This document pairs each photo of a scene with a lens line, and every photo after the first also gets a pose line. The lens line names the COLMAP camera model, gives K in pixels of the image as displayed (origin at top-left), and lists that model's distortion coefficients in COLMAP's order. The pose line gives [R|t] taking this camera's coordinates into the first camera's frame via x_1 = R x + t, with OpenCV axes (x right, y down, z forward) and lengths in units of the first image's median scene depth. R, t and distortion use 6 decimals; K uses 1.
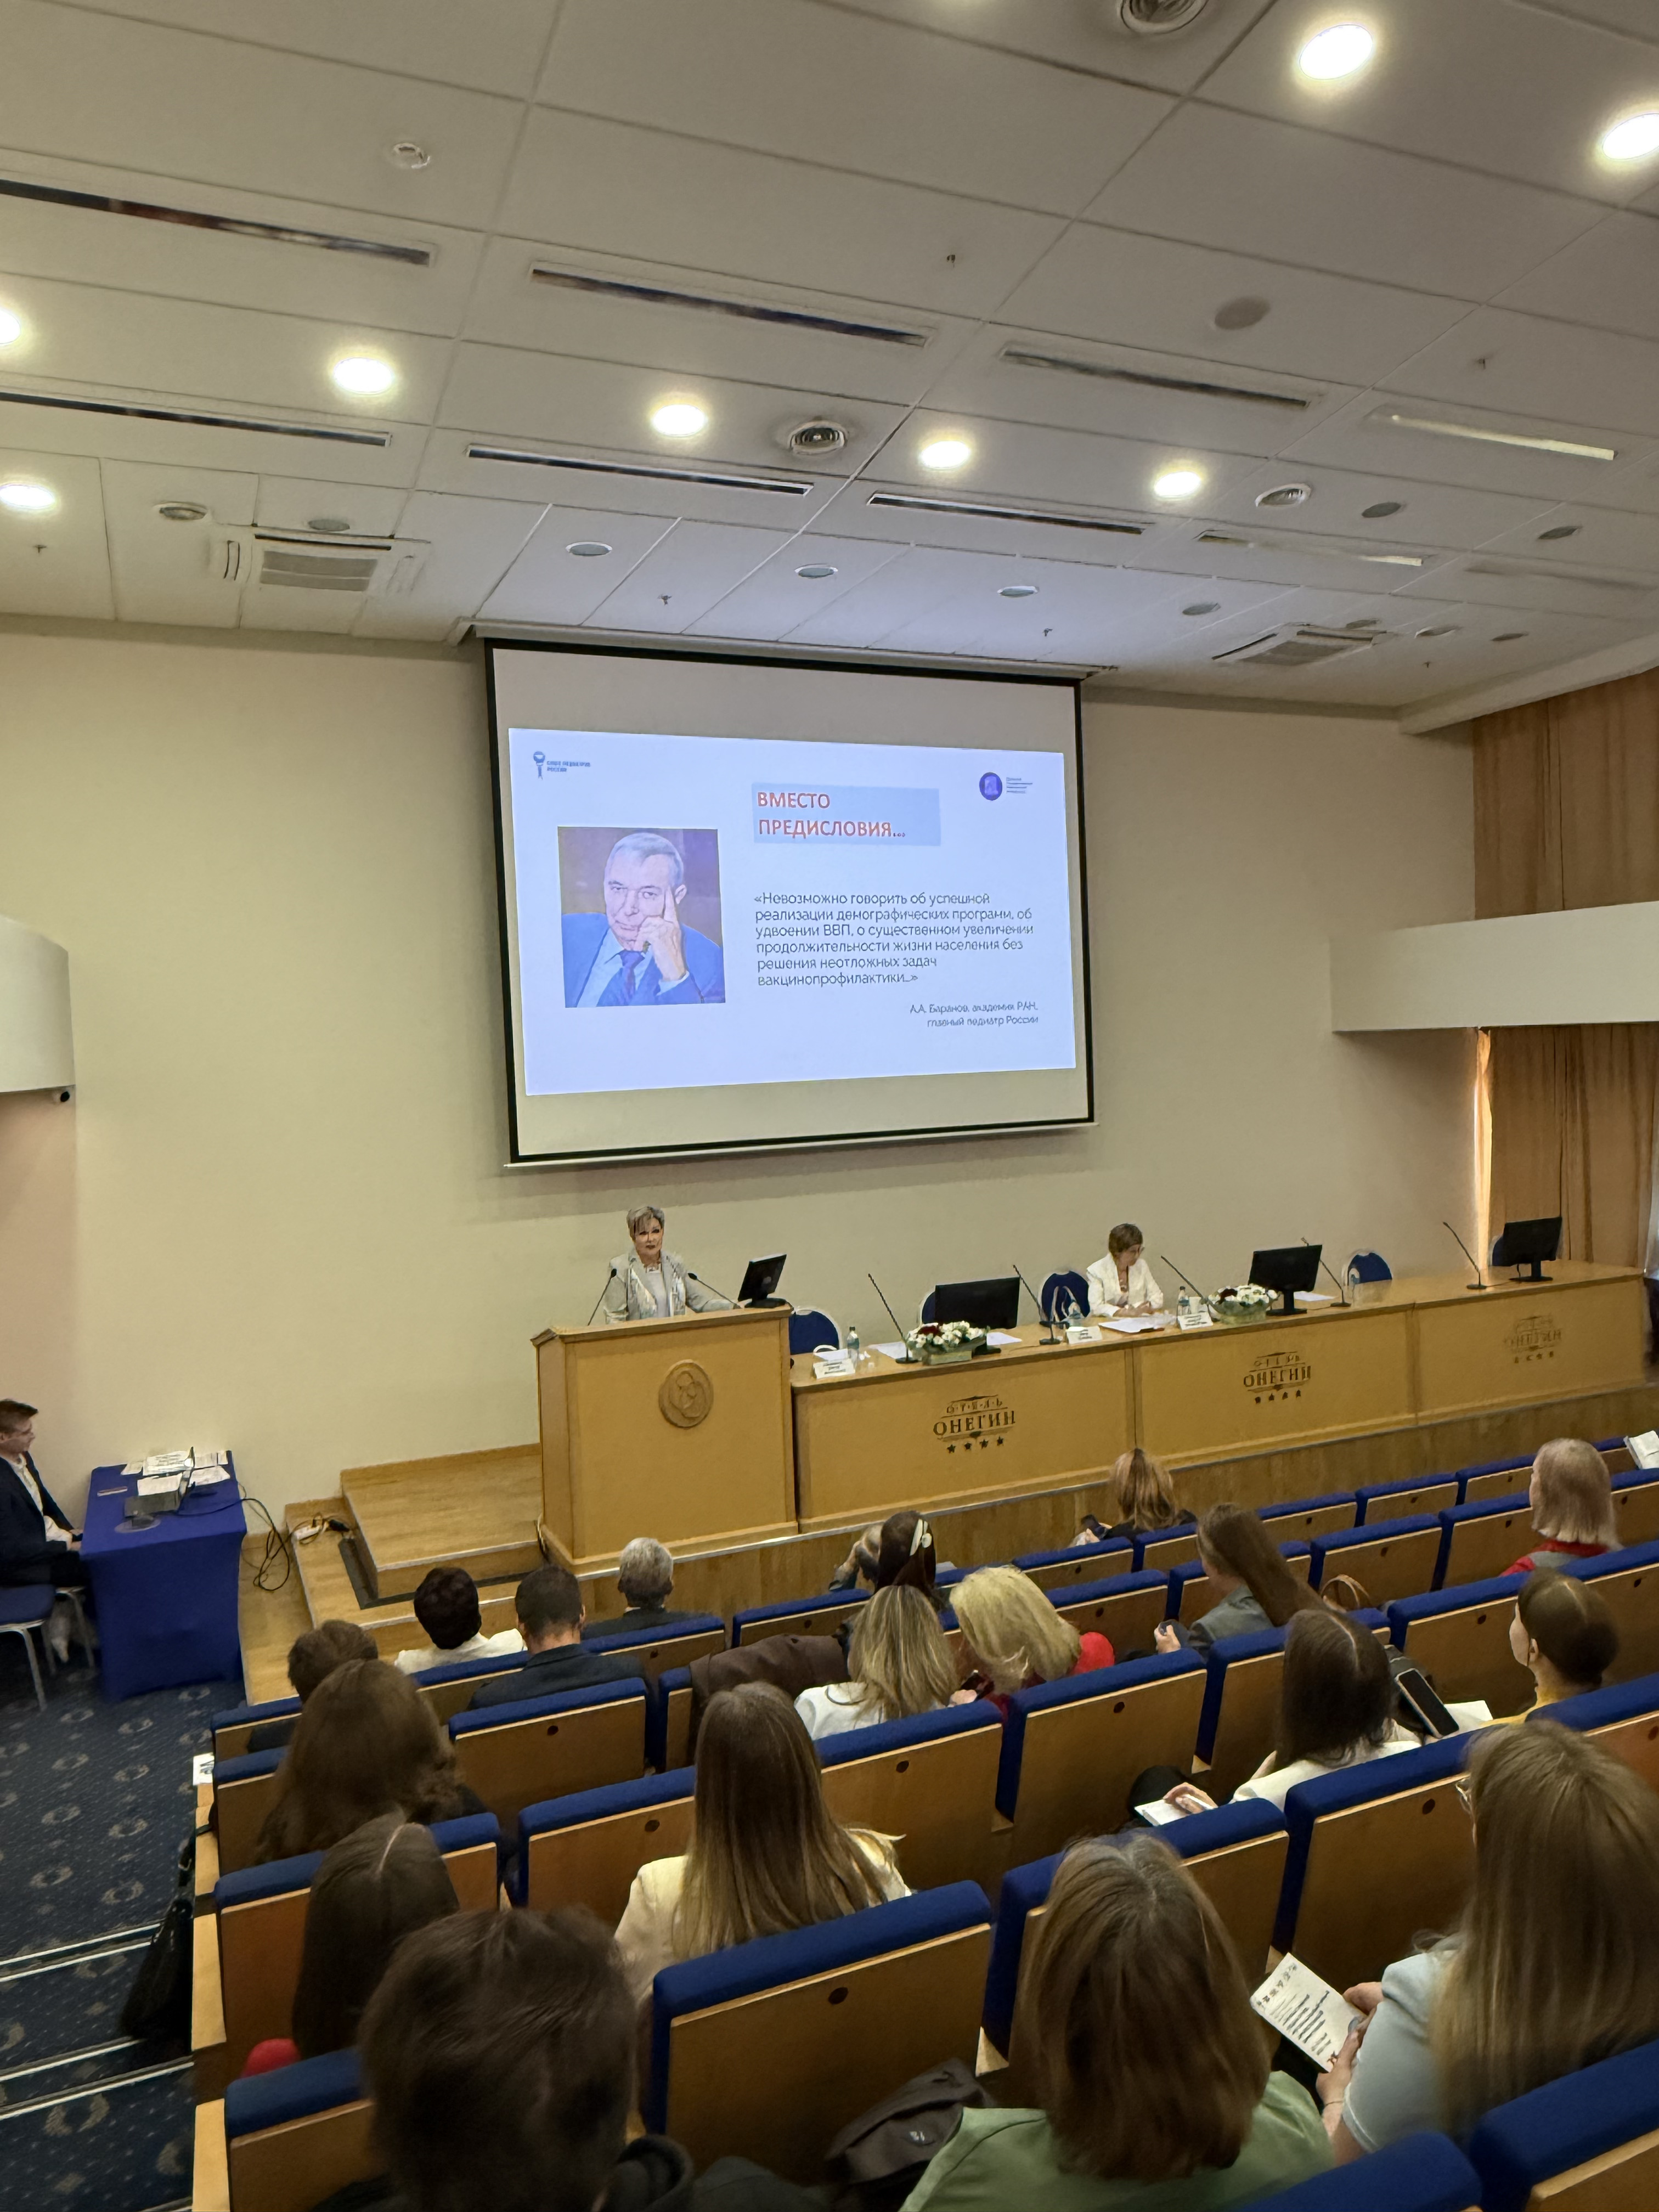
lens RADIAL K [[1500.7, 0, 829.5], [0, 1500.7, 1106.0], [0, 0, 1]] dist [0.007772, 0.002527]
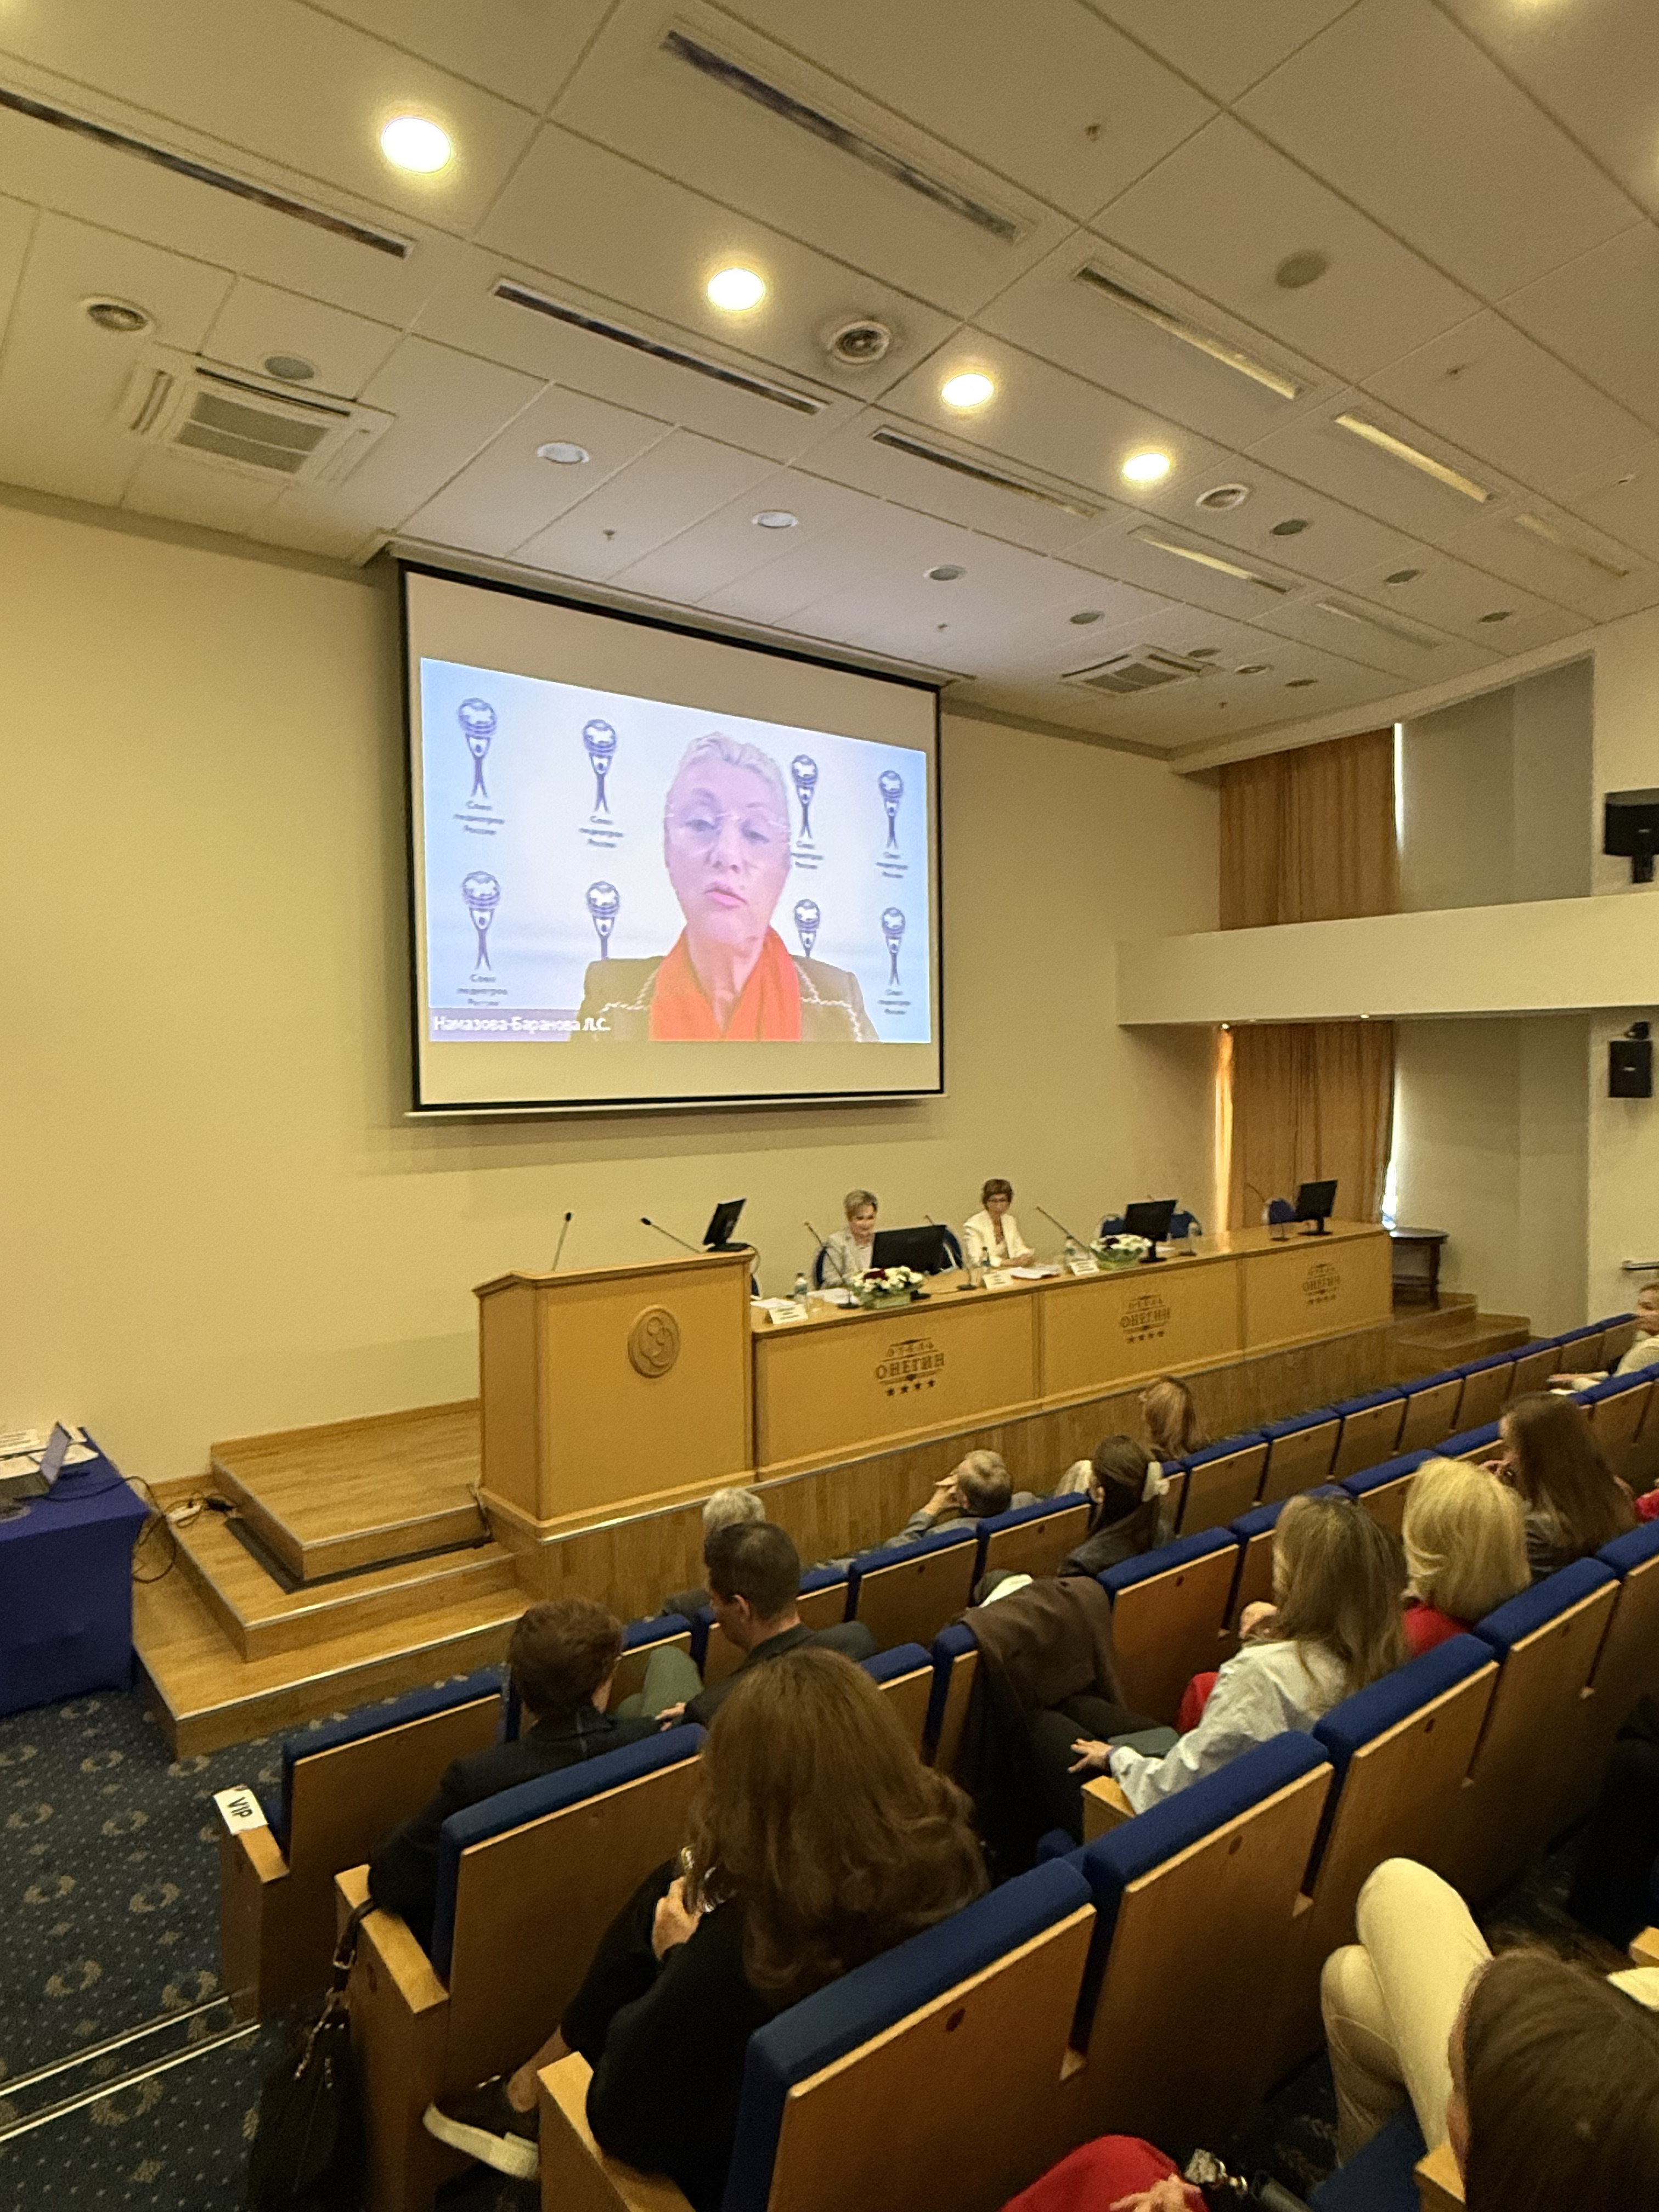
lens RADIAL K [[1276.4, 0, 829.5], [0, 1276.4, 1106.0], [0, 0, 1]] dist [0.010957, 0.000487]
pose [[0.967965, 0.020609, 0.250239, -0.175931], [-0.016392, 0.999687, -0.018923, 0.050183], [-0.250551, 0.014214, 0.967999, 0.164491]]
